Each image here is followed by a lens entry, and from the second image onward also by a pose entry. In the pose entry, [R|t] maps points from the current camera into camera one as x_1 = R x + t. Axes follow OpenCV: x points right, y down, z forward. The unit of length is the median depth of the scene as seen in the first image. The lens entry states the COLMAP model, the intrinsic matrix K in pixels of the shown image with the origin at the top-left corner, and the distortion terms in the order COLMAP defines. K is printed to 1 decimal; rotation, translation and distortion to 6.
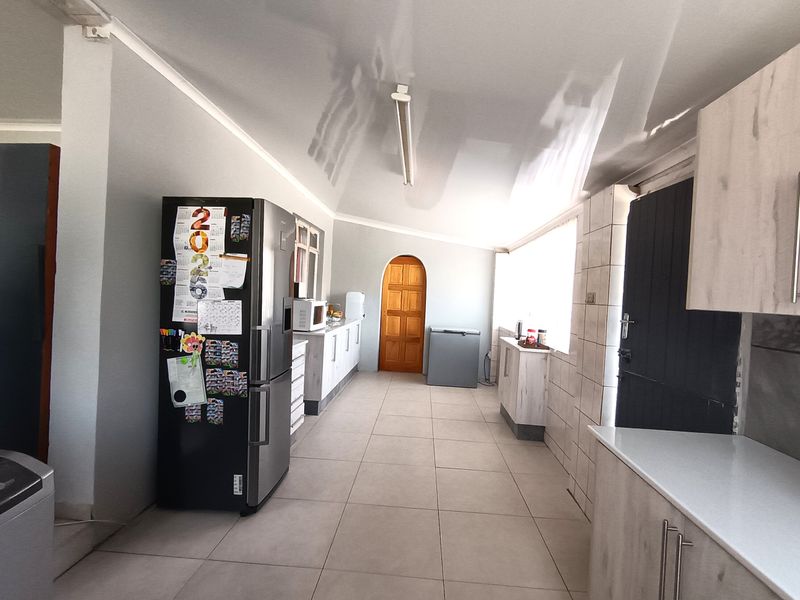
lens RADIAL K [[376.7, 0, 400.0], [0, 376.7, 300.0], [0, 0, 1]] dist [-0.003147, -0.000115]
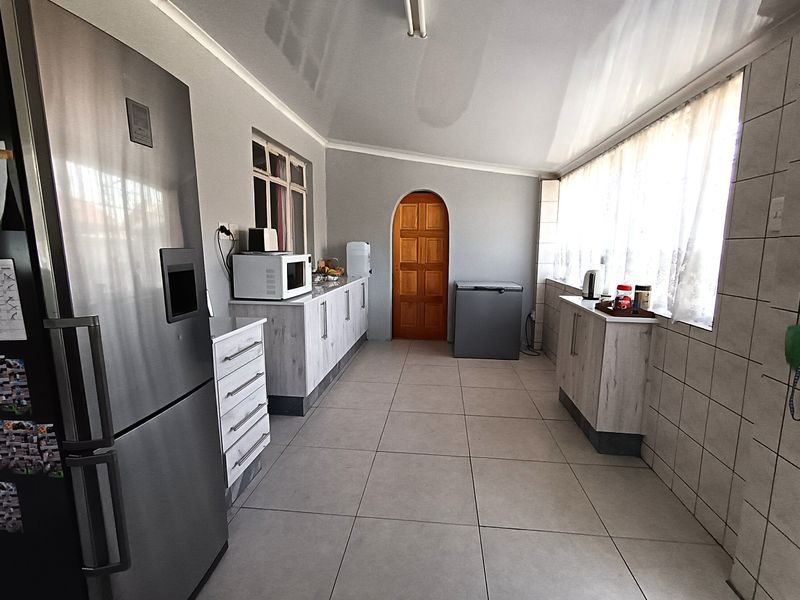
lens RADIAL K [[376.7, 0, 400.0], [0, 376.7, 300.0], [0, 0, 1]] dist [-0.003147, -0.000115]
pose [[0.997740, -0.036879, -0.056173, 0.008631], [0.043688, 0.991163, 0.125247, 0.004906], [0.051058, -0.127418, 0.990534, 0.235547]]
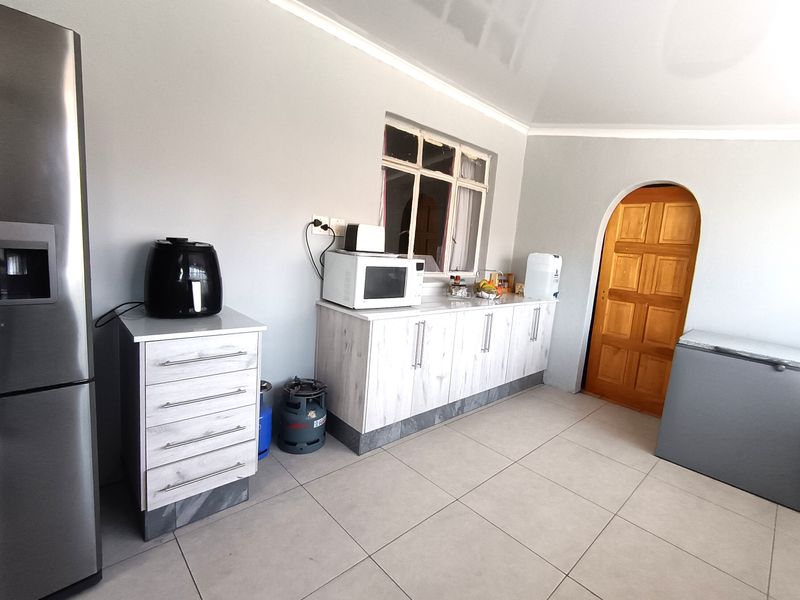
lens RADIAL K [[376.7, 0, 400.0], [0, 376.7, 300.0], [0, 0, 1]] dist [-0.003147, -0.000115]
pose [[0.728495, 0.108806, -0.676355, 0.137141], [-0.057229, 0.993521, 0.098188, 0.006743], [0.682657, -0.032822, 0.730002, 0.448631]]
